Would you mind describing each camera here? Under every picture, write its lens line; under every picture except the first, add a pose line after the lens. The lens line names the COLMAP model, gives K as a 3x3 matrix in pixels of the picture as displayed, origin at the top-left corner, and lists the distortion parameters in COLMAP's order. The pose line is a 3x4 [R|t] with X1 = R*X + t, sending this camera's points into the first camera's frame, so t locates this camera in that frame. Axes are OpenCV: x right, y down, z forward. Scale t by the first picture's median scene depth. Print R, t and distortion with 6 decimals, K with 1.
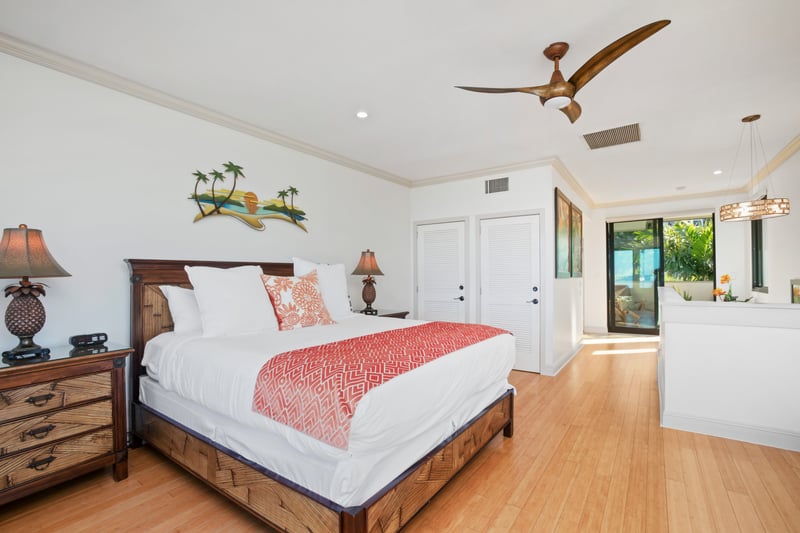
lens RADIAL K [[353.9, 0, 400.6], [0, 353.9, 271.7], [0, 0, 1]] dist [-0.028965, 0.009780]
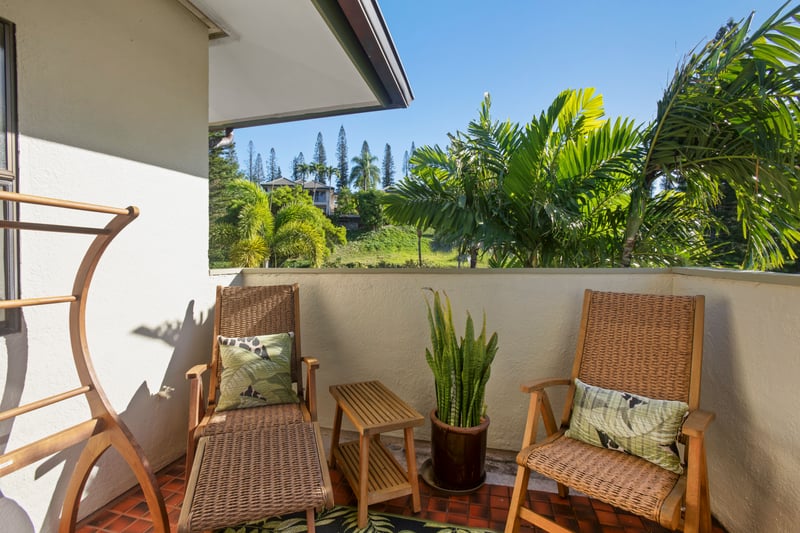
lens RADIAL K [[353.9, 0, 399.4], [0, 353.9, 265.2], [0, 0, 1]] dist [-0.028965, 0.009780]
pose [[0.927785, -0.005277, 0.373078, 0.603921], [-0.008932, 0.999299, 0.036347, 0.014096], [-0.373008, -0.037054, 0.927088, 0.710262]]
